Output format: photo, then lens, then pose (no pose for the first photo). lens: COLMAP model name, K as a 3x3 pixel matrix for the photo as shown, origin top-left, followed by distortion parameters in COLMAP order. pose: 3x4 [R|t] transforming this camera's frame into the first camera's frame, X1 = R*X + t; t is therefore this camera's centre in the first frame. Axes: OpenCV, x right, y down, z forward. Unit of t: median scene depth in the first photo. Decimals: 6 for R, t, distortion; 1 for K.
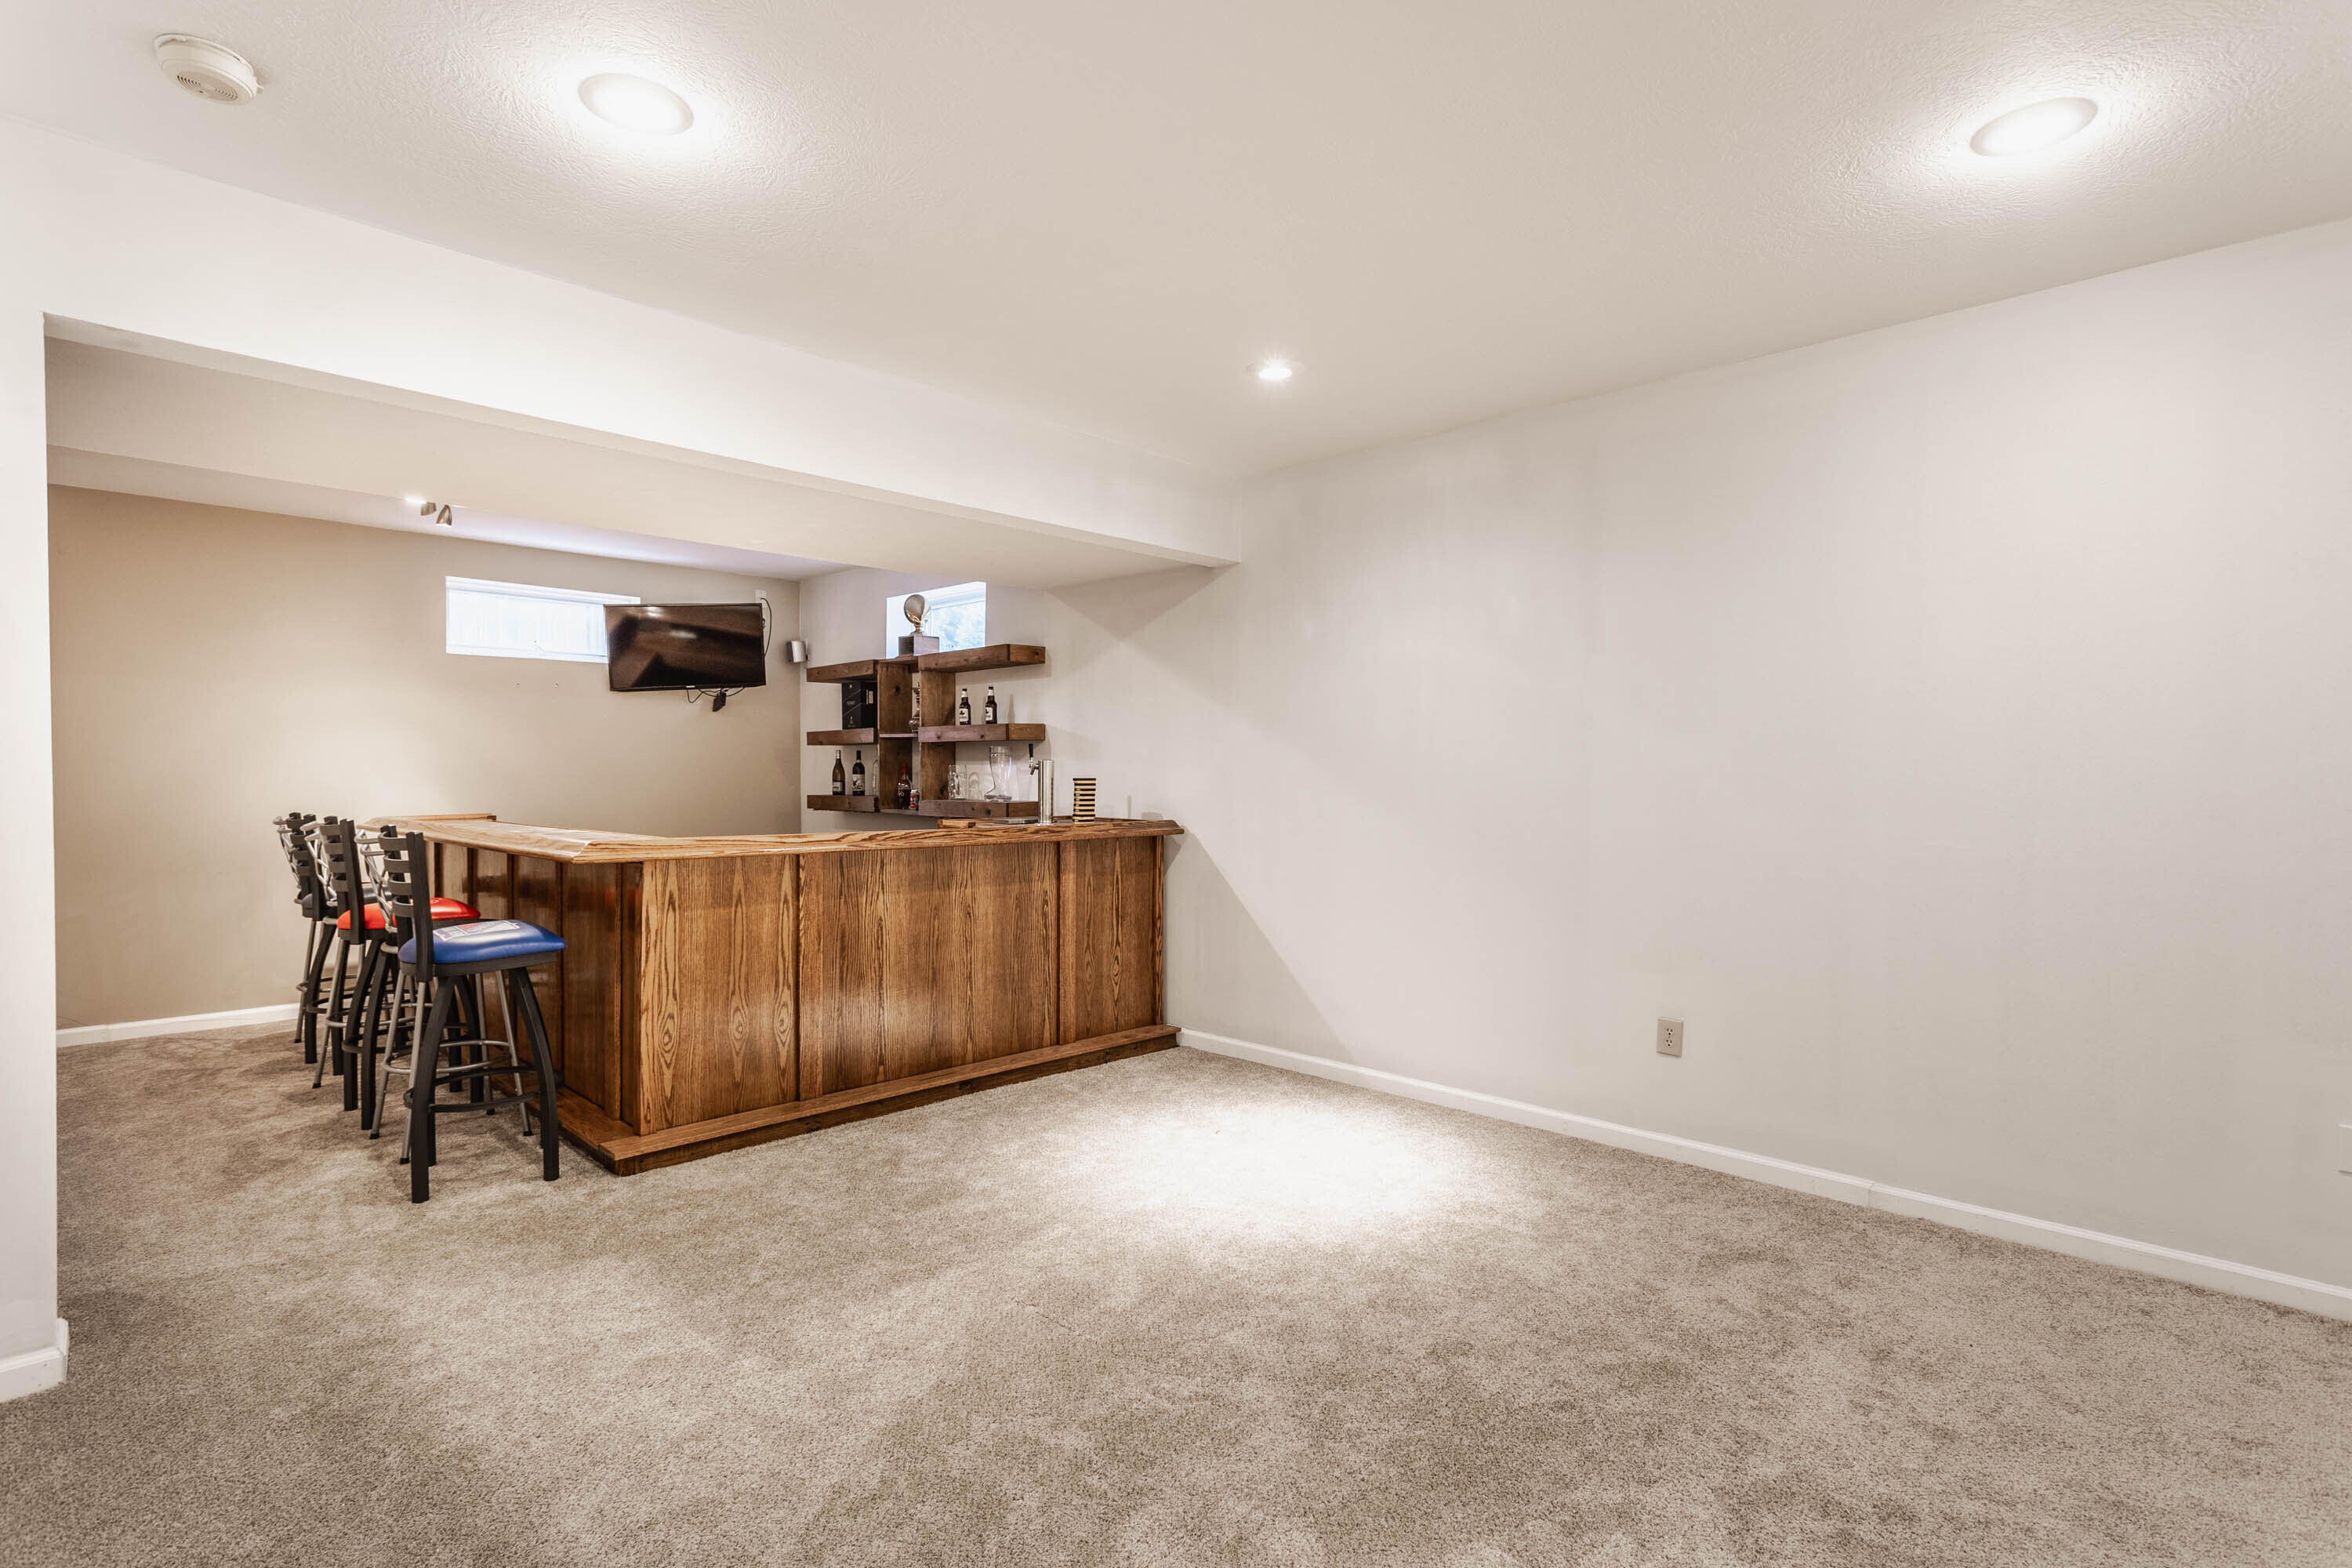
lens RADIAL K [[1136.4, 0, 1173.7], [0, 1136.4, 775.6], [0, 0, 1]] dist [-0.004283, -0.000229]
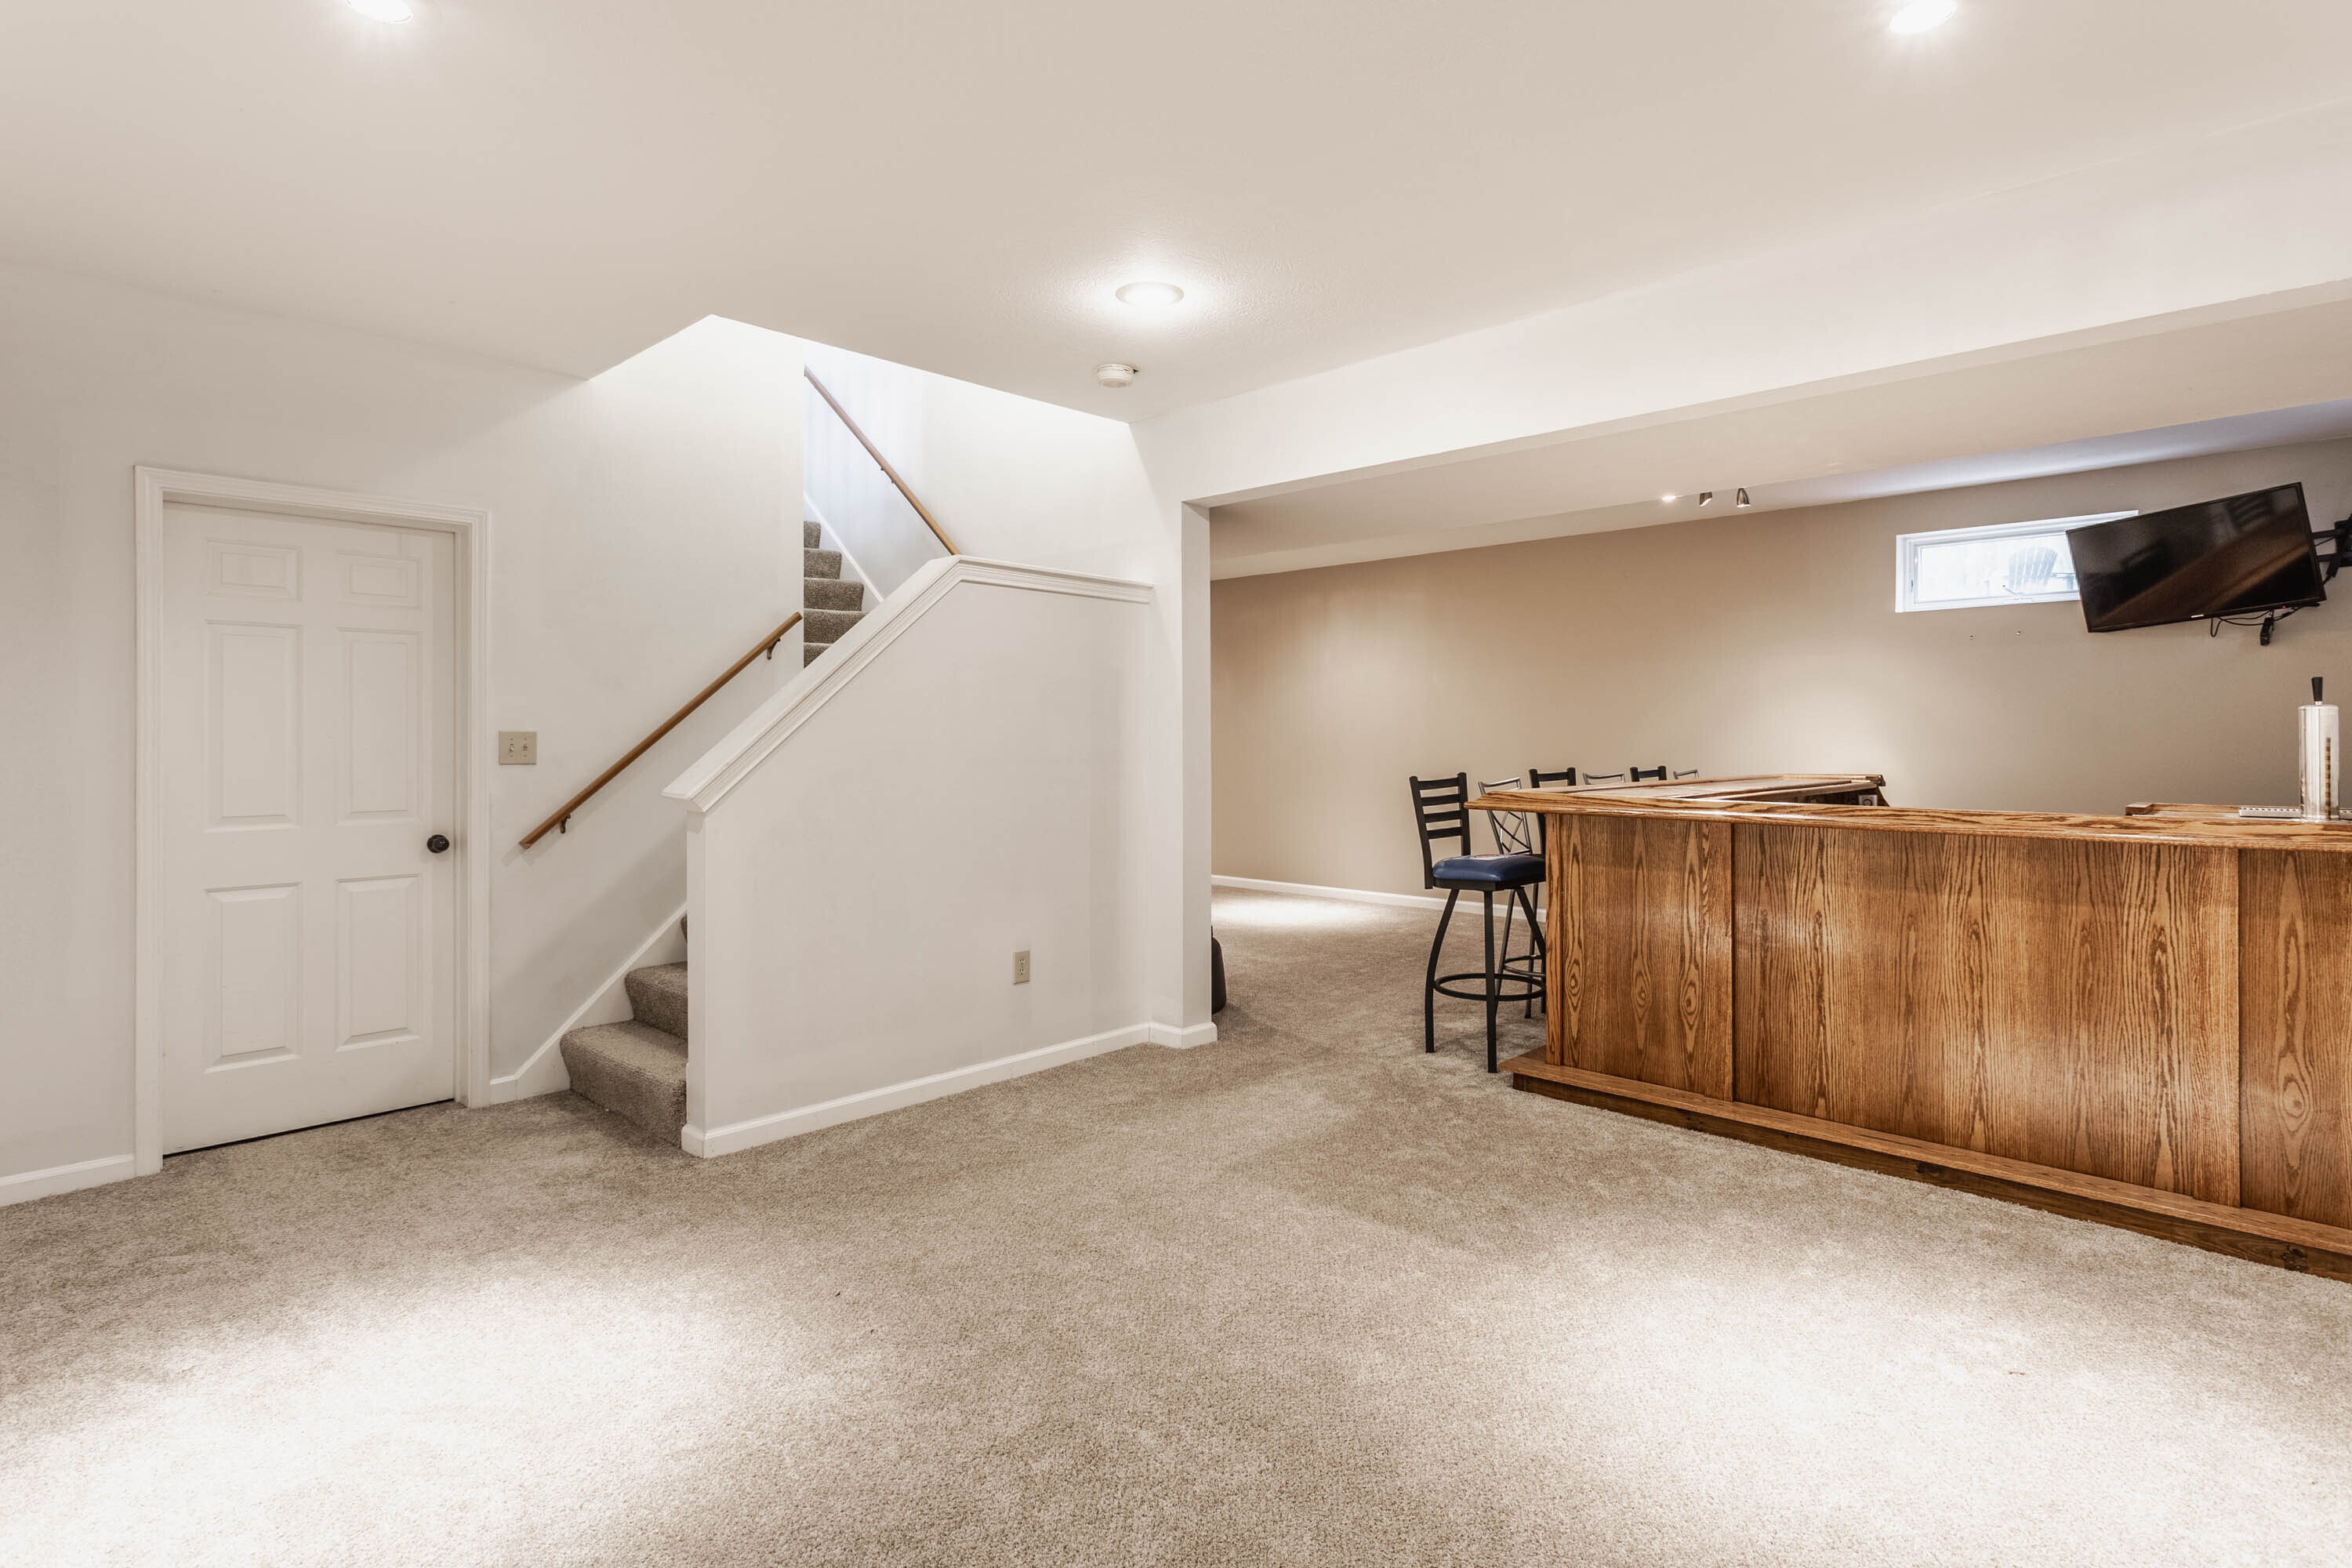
lens RADIAL K [[1136.4, 0, 1177.0], [0, 1136.4, 738.7], [0, 0, 1]] dist [-0.004283, -0.000229]
pose [[0.007852, 0.001348, -0.999968, 0.532253], [0.001893, 0.999997, 0.001363, 0.001063], [0.999967, -0.001904, 0.007849, 0.536608]]
